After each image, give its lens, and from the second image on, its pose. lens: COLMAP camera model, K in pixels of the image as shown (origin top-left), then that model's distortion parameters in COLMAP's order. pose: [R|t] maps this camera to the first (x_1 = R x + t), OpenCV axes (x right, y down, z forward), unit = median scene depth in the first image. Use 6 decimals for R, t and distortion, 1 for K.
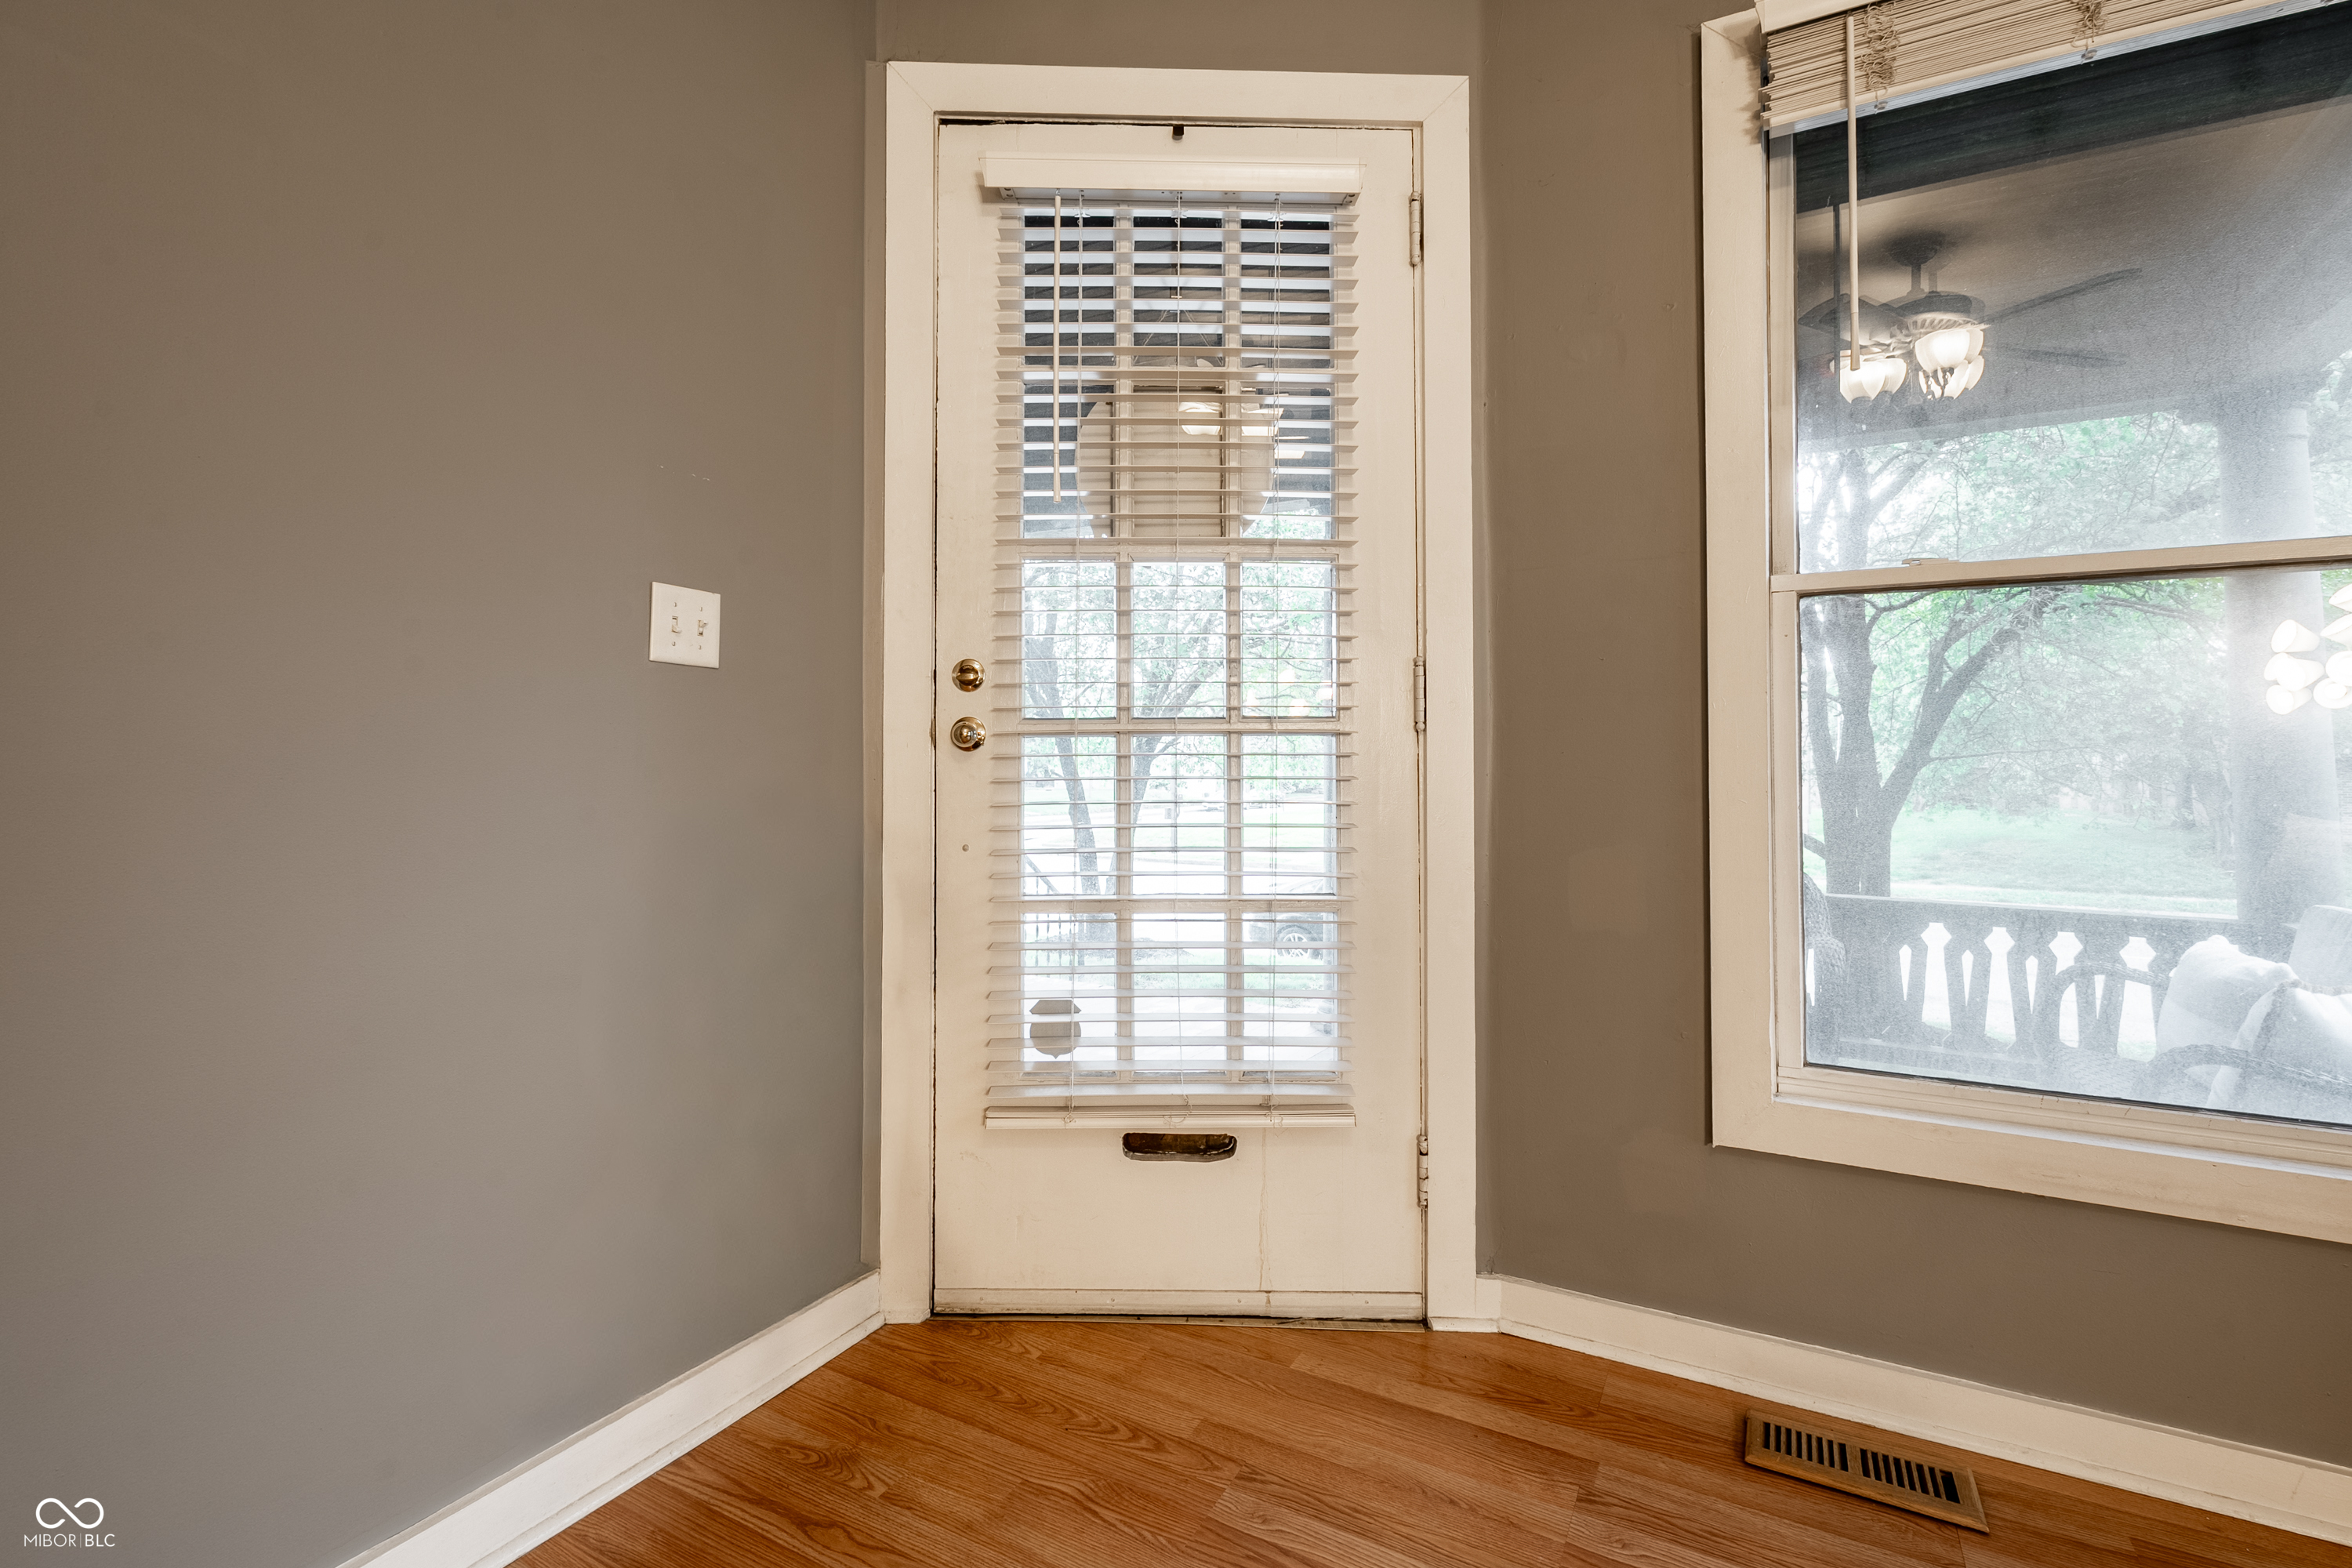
lens RADIAL K [[1053.6, 0, 1187.3], [0, 1053.6, 739.2], [0, 0, 1]] dist [-0.004883, 0.003253]
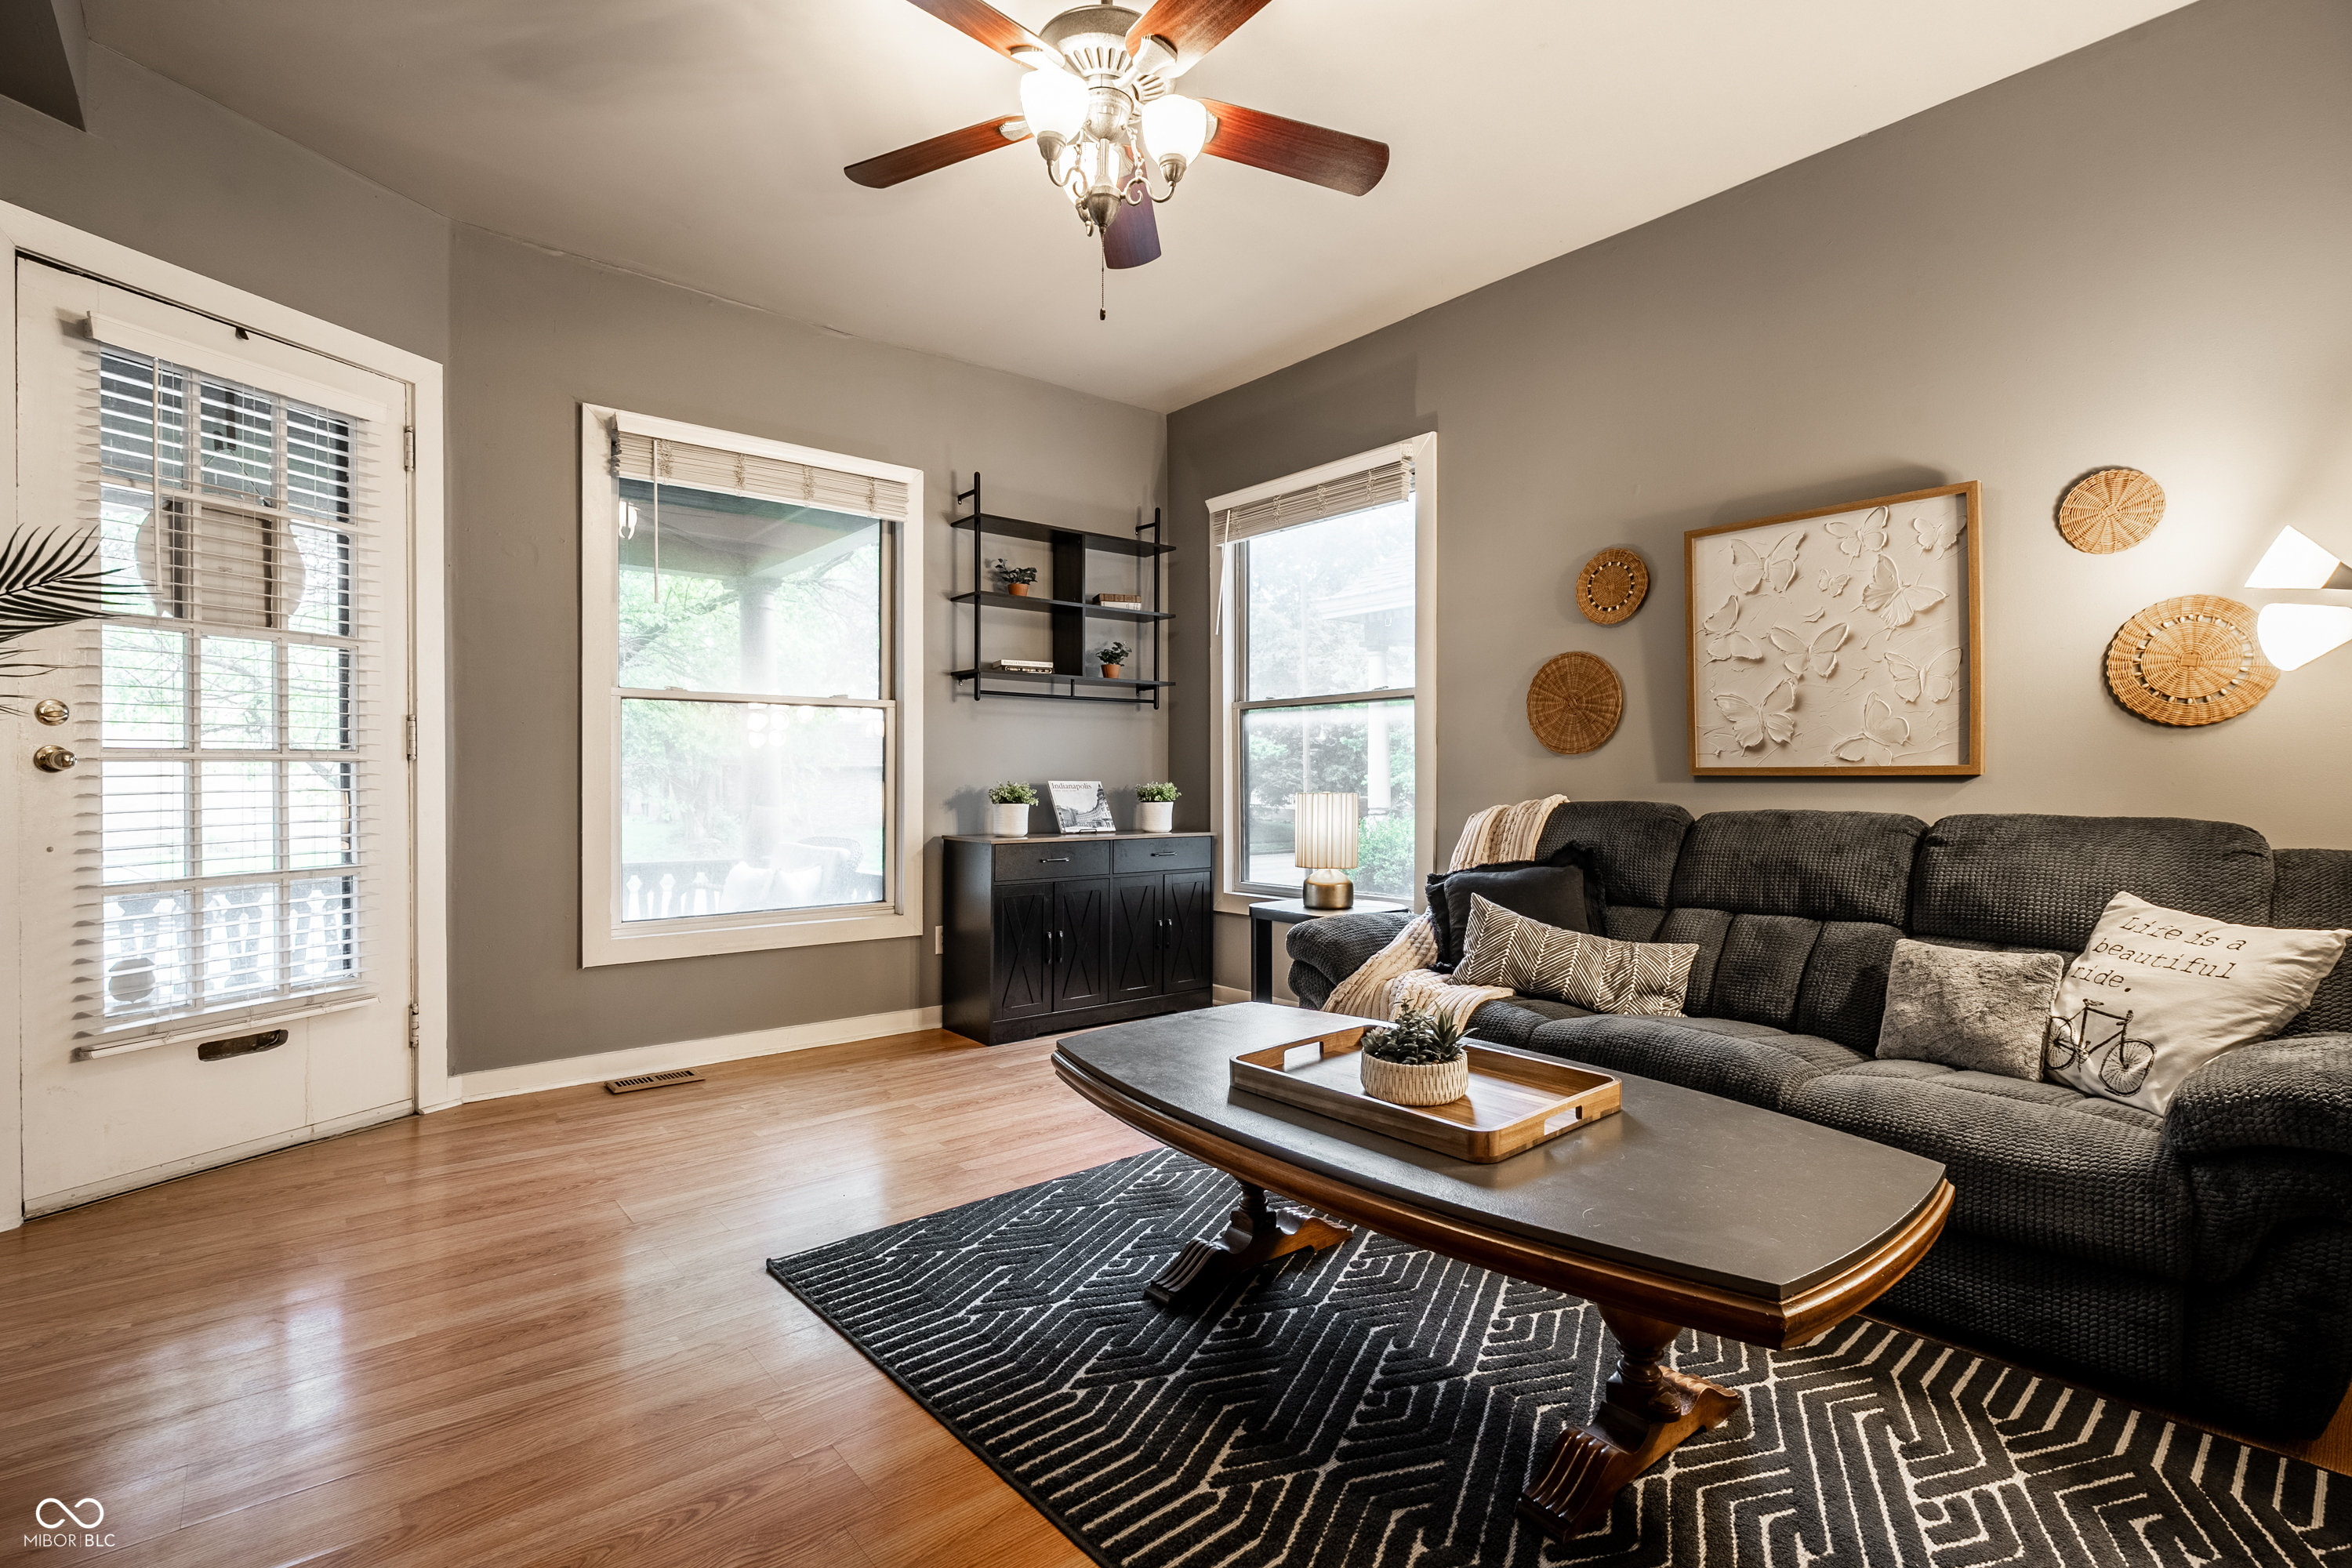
lens RADIAL K [[1137.1, 0, 1180.6], [0, 1137.1, 778.4], [0, 0, 1]] dist [0.003326, -0.001464]
pose [[0.369156, -0.003829, 0.929360, -0.981245], [-0.024545, 0.999603, 0.013868, -0.033641], [-0.929043, -0.027931, 0.368915, -0.764743]]
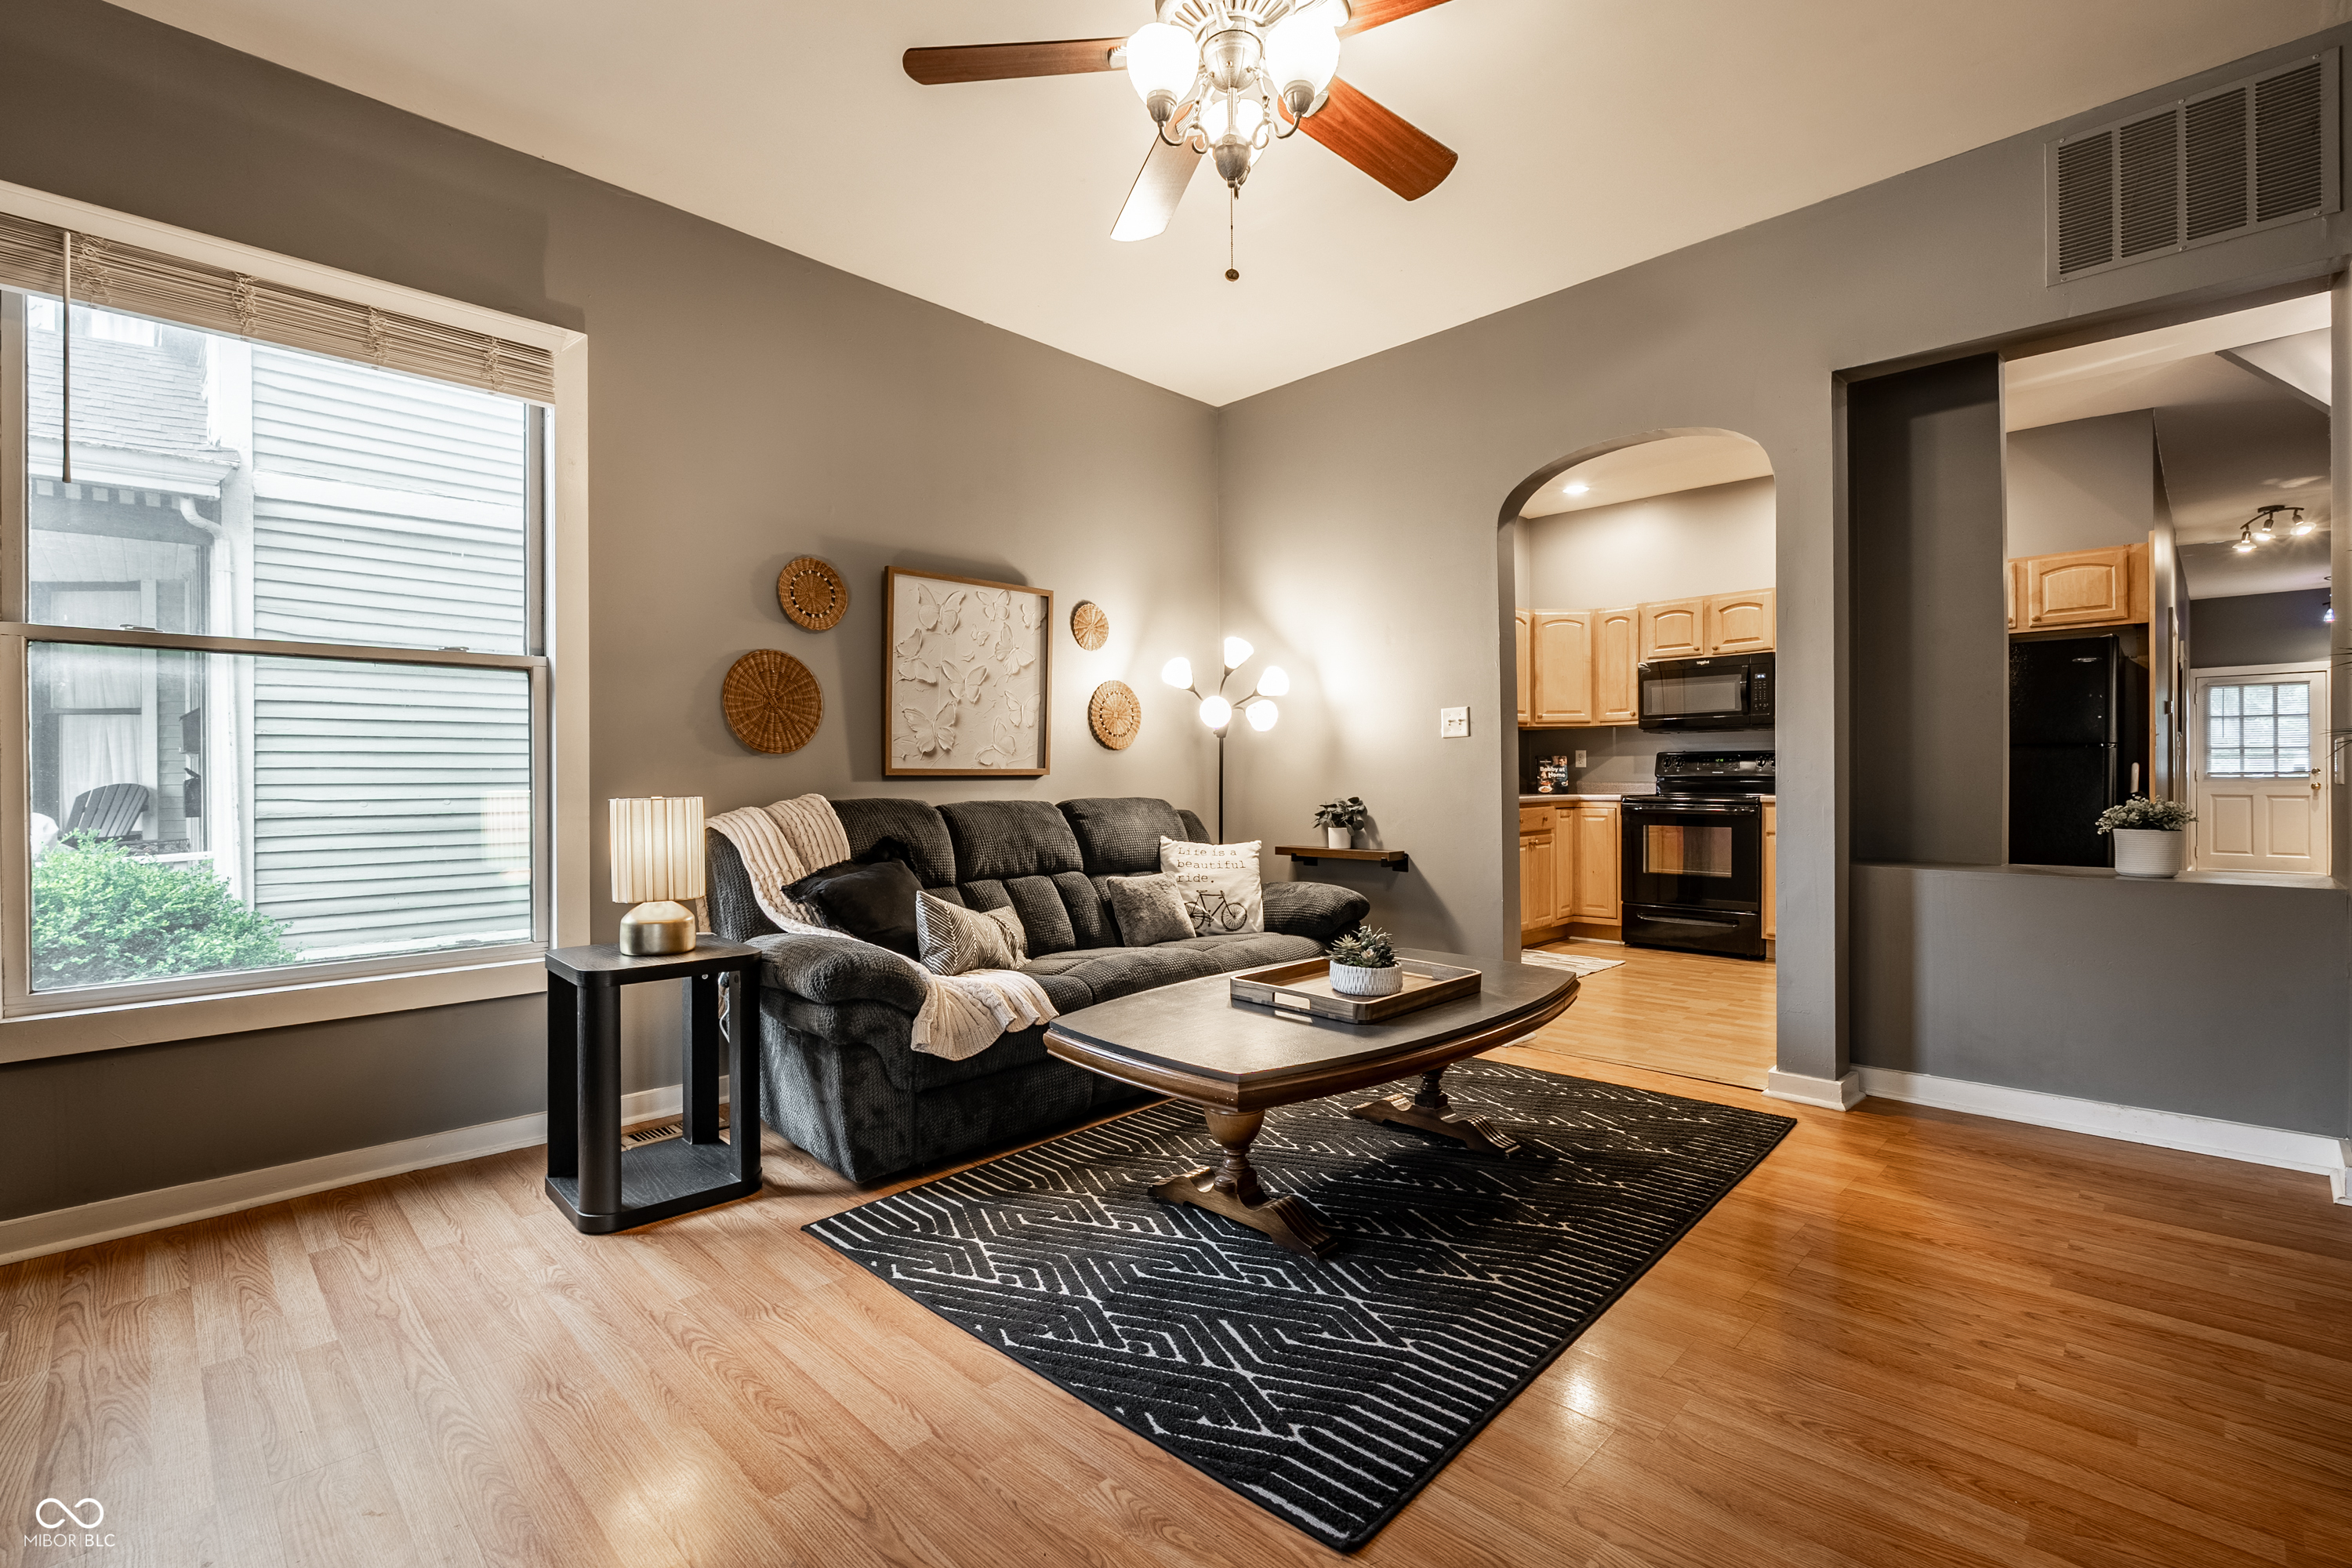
lens RADIAL K [[1053.6, 0, 1172.9], [0, 1053.6, 790.3], [0, 0, 1]] dist [-0.004883, 0.003253]
pose [[-0.961986, -0.001764, 0.273095, -0.052392], [-0.006005, 0.999874, -0.014697, 0.019452], [-0.273034, -0.015778, -0.961875, 0.864672]]
